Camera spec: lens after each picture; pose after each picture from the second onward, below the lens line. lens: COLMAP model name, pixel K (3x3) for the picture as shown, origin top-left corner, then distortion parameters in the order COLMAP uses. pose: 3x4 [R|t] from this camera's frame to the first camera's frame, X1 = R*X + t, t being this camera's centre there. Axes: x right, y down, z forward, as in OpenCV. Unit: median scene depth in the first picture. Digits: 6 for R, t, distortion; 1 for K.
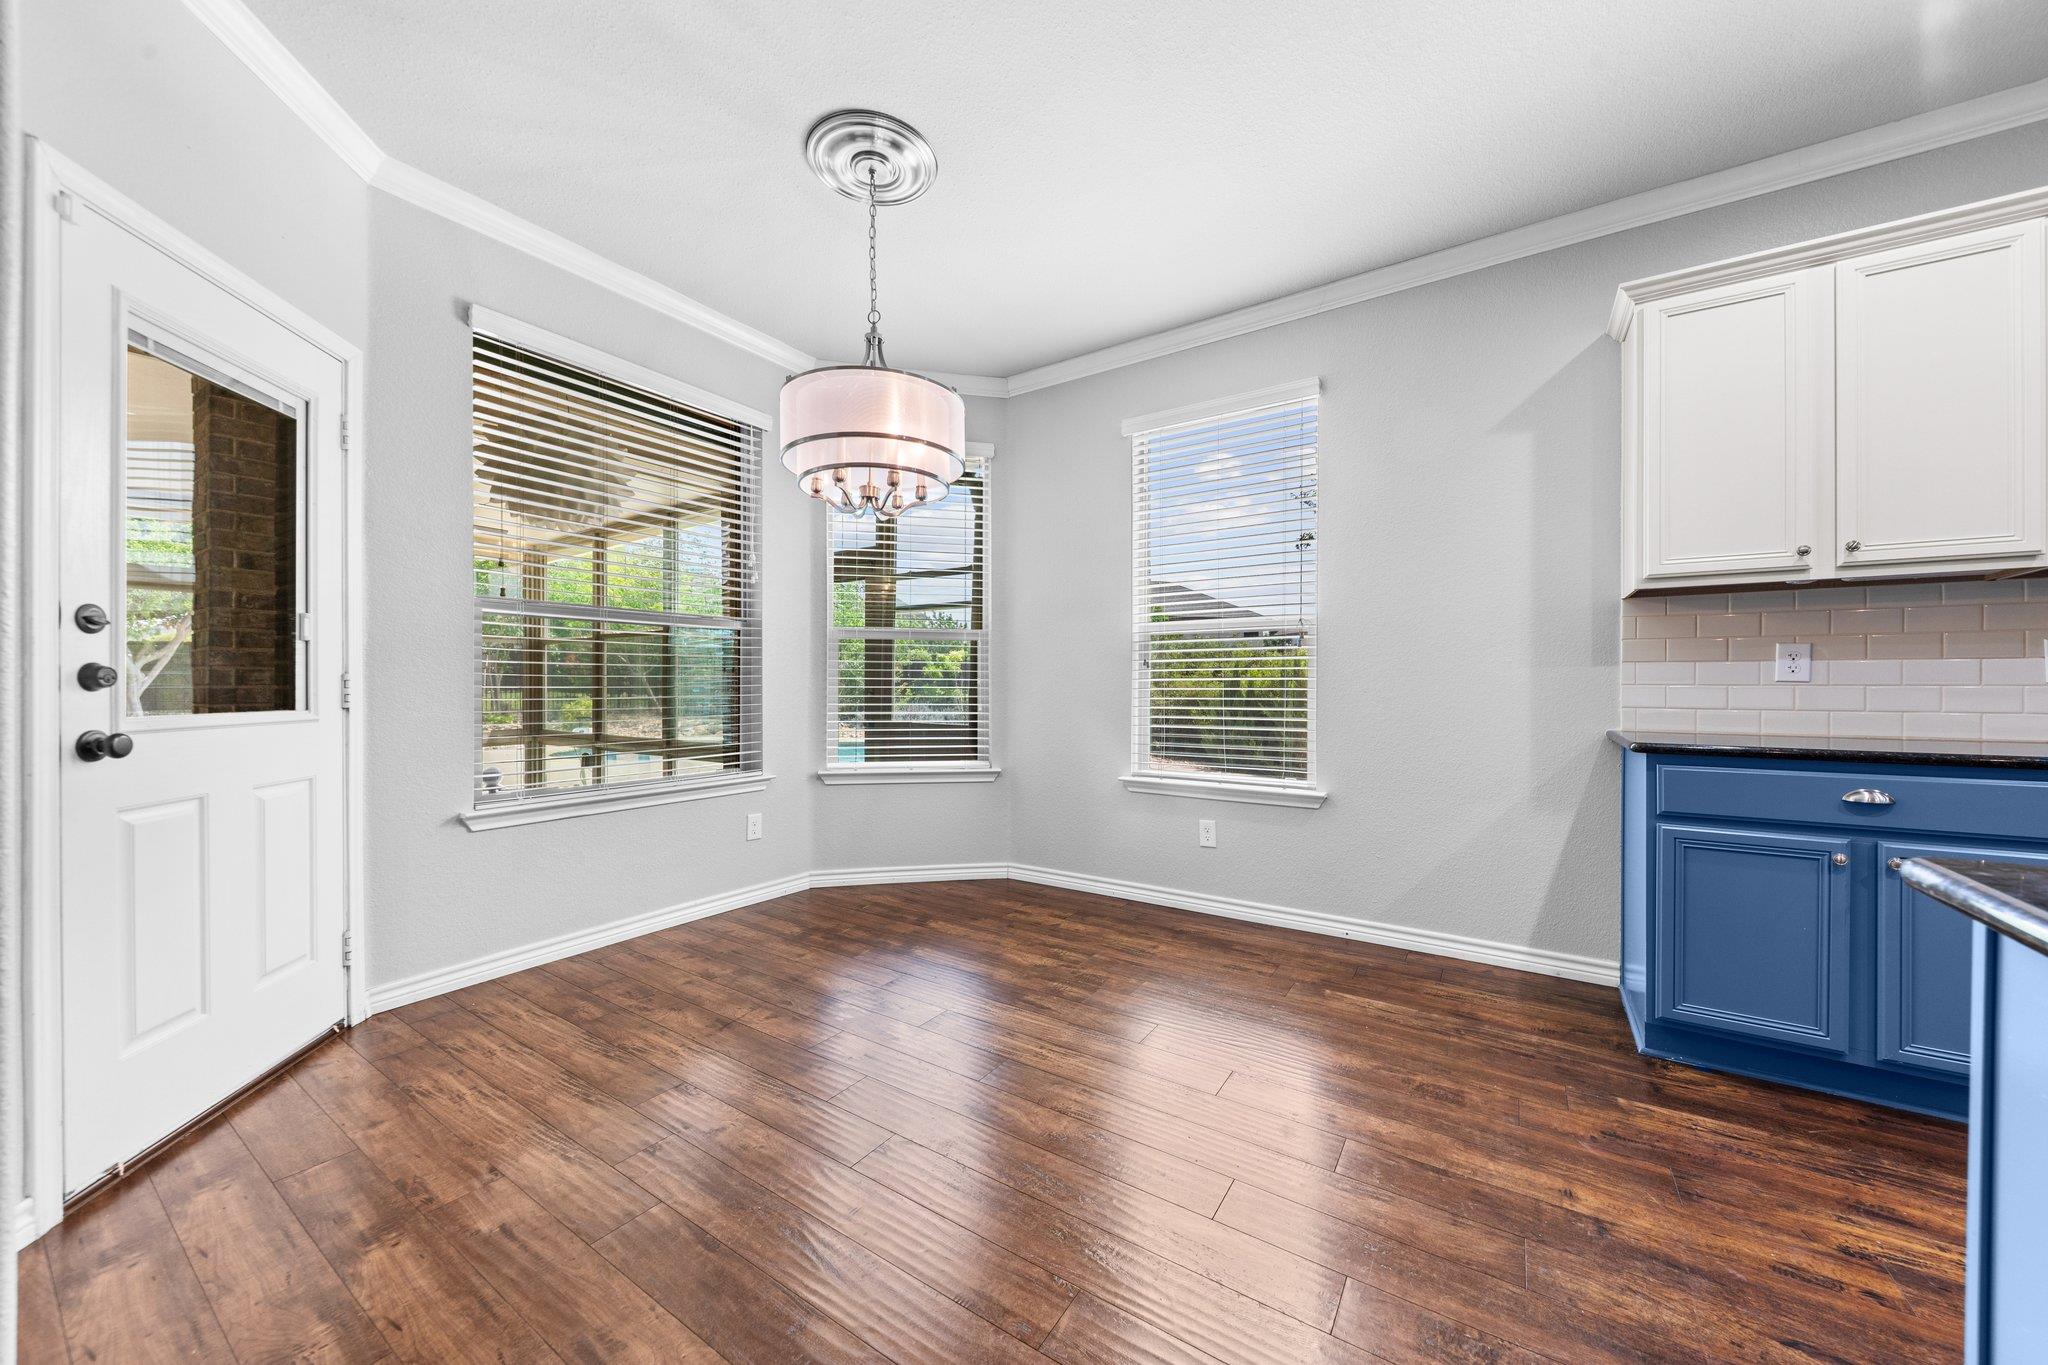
lens RADIAL K [[735.7, 0, 1028.4], [0, 735.7, 689.3], [0, 0, 1]] dist [-0.001641, -0.000686]
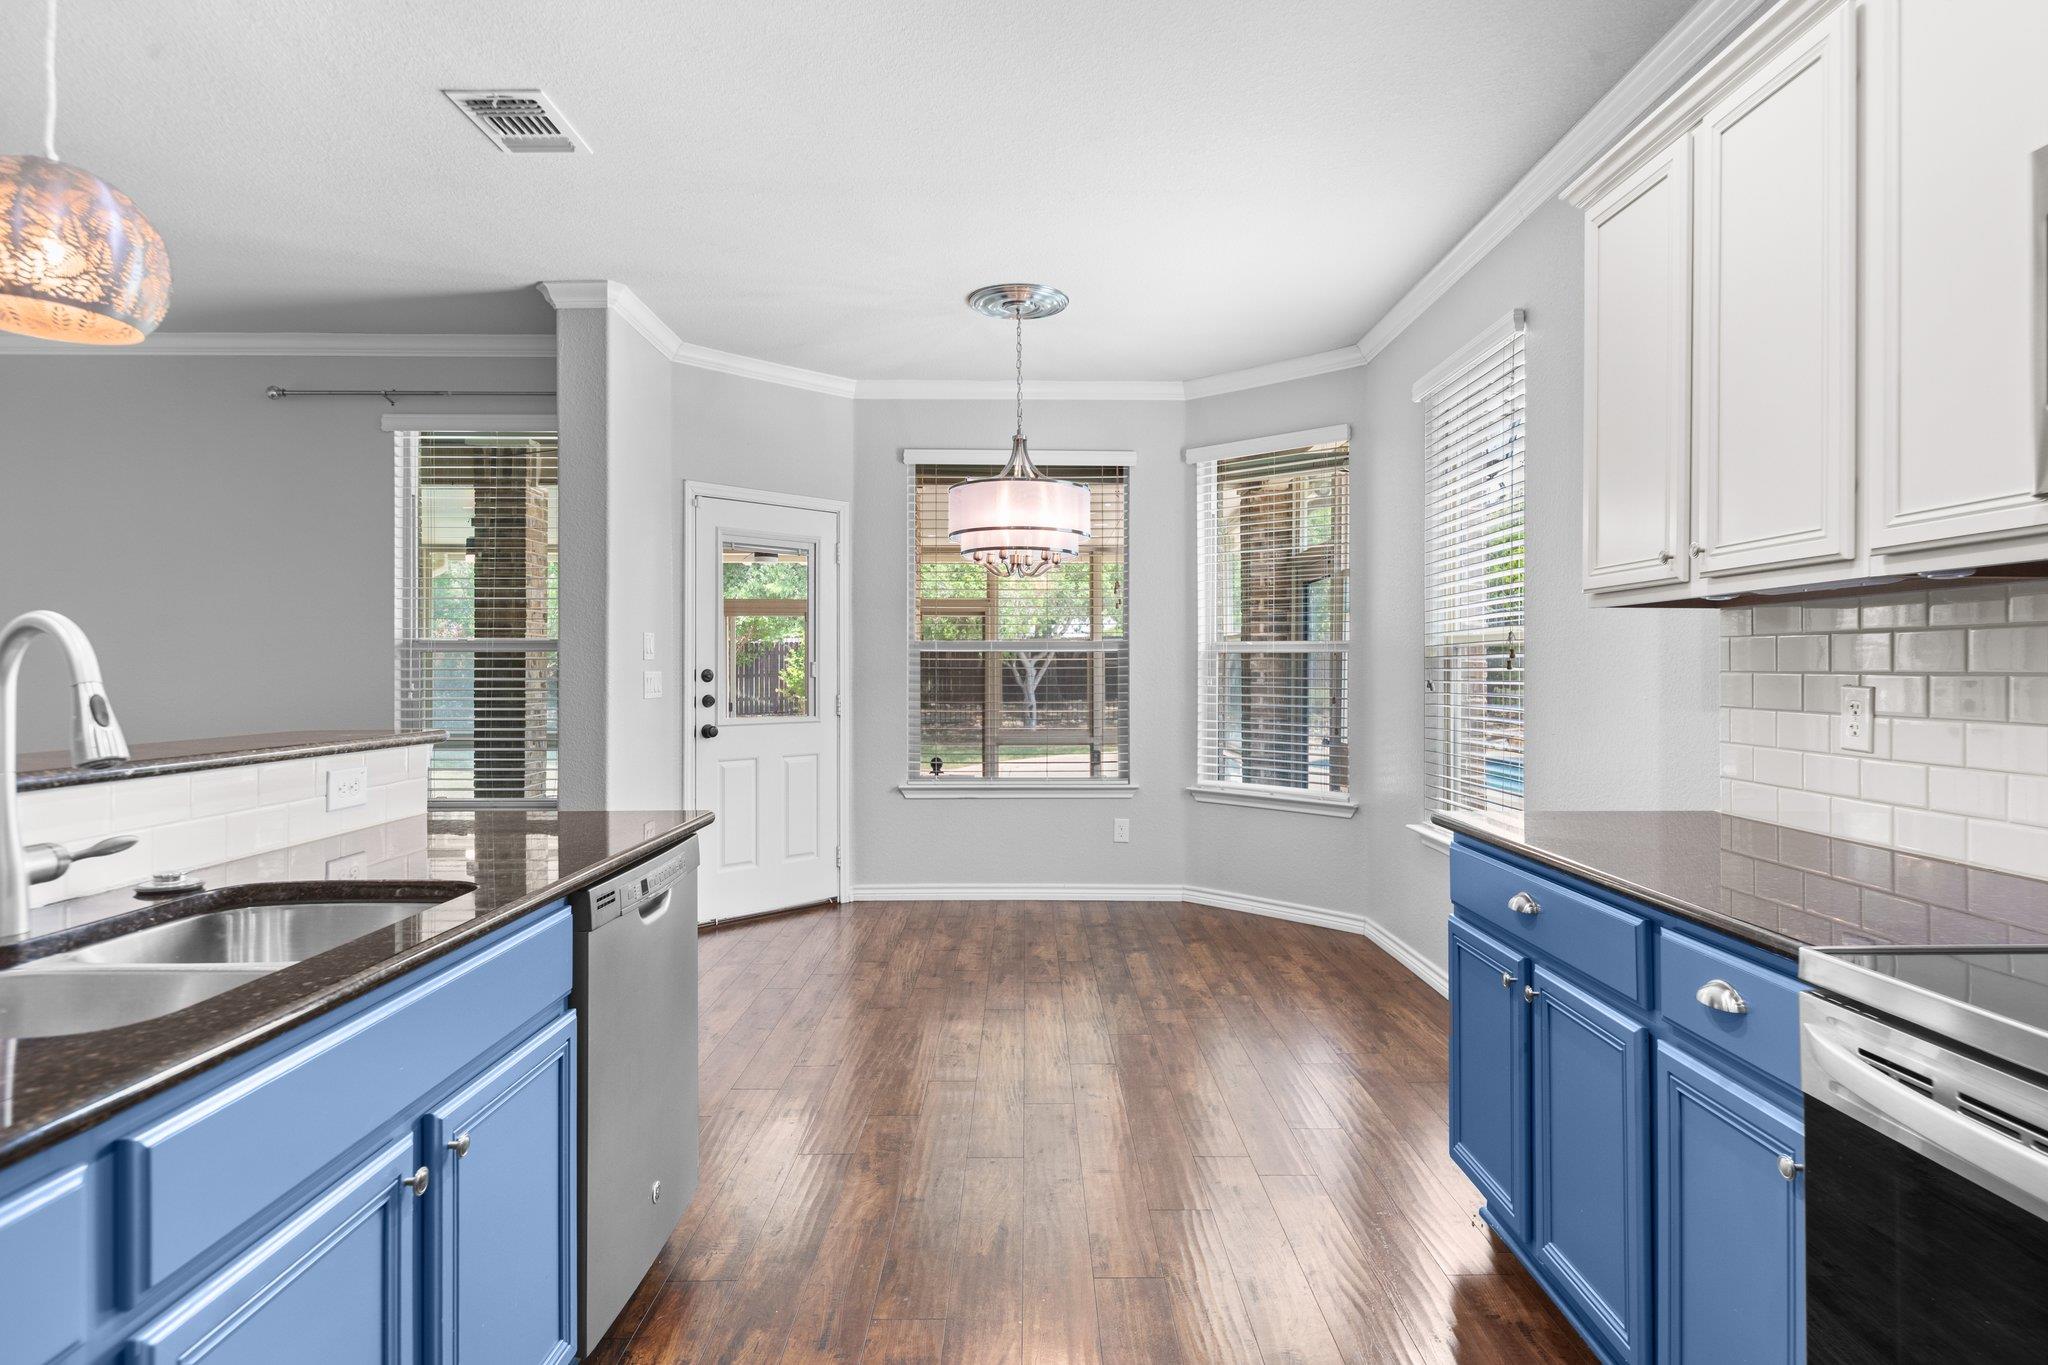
lens RADIAL K [[1142.7, 0, 1030.1], [0, 1142.7, 674.3], [0, 0, 1]] dist [0.002050, -0.000481]
pose [[0.539941, 0.004711, -0.841690, 1.185115], [-0.005920, 0.999981, 0.001800, -0.058344], [0.841682, 0.004011, 0.539958, -0.044441]]
